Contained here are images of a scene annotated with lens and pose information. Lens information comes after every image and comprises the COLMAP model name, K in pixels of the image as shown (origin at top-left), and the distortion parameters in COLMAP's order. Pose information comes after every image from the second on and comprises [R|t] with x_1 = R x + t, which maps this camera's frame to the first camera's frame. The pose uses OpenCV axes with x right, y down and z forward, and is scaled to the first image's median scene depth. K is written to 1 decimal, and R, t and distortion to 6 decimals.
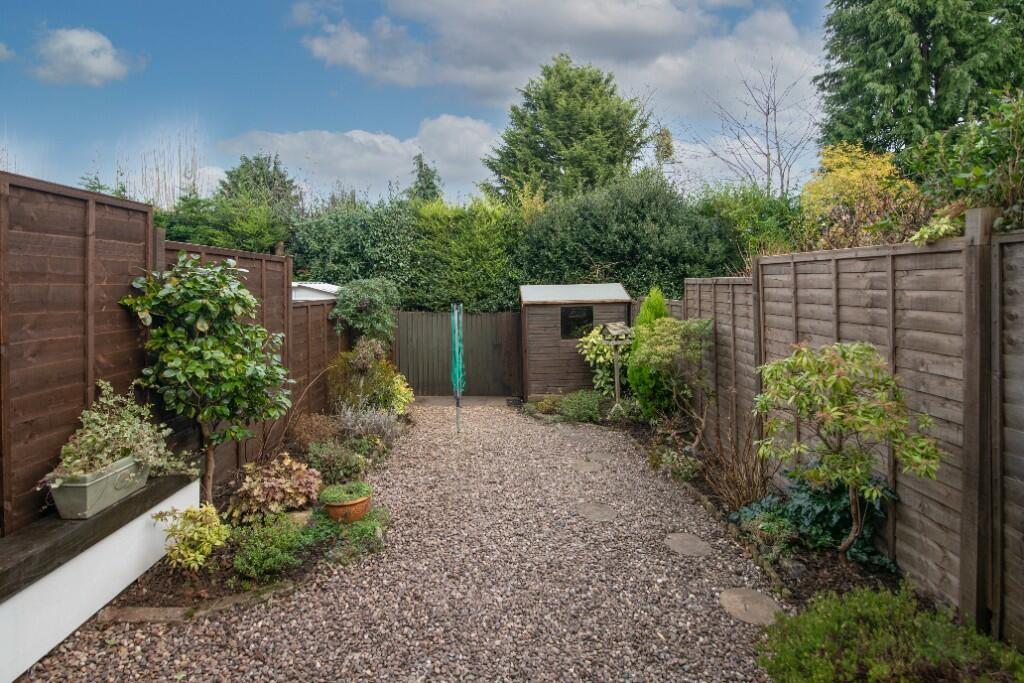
lens RADIAL K [[474.4, 0, 506.6], [0, 474.4, 278.8], [0, 0, 1]] dist [-0.018331, -0.000886]
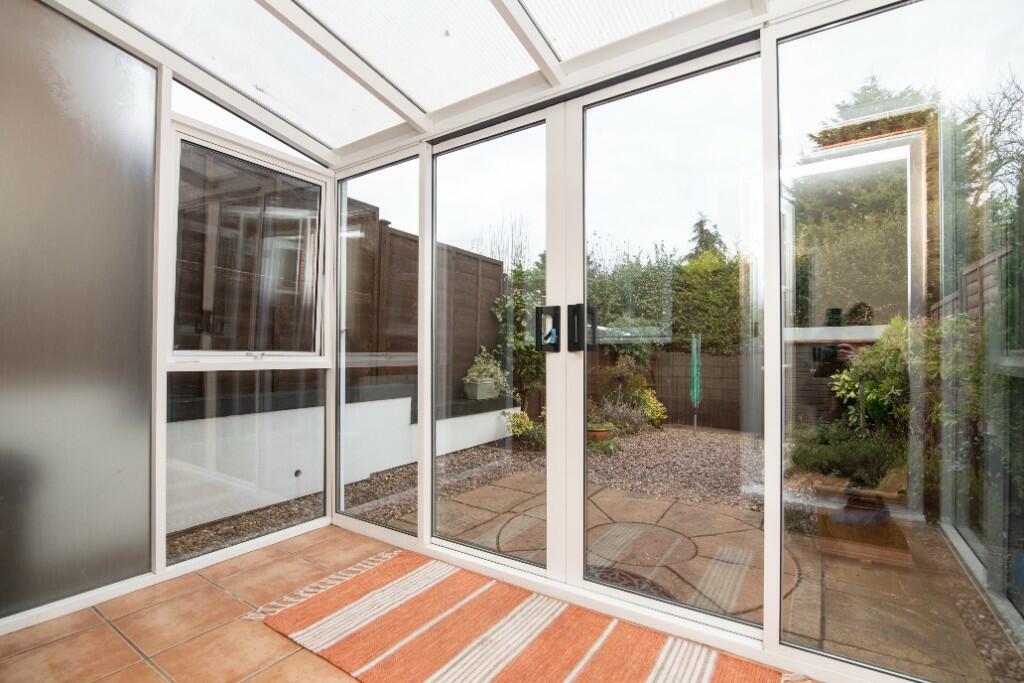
lens RADIAL K [[474.4, 0, 513.2], [0, 474.4, 345.5], [0, 0, 1]] dist [-0.018331, -0.000886]
pose [[0.828659, 0.008326, -0.559692, 0.366146], [-0.018871, 0.999737, -0.013067, 0.207518], [0.559436, 0.021390, 0.828598, -0.572429]]
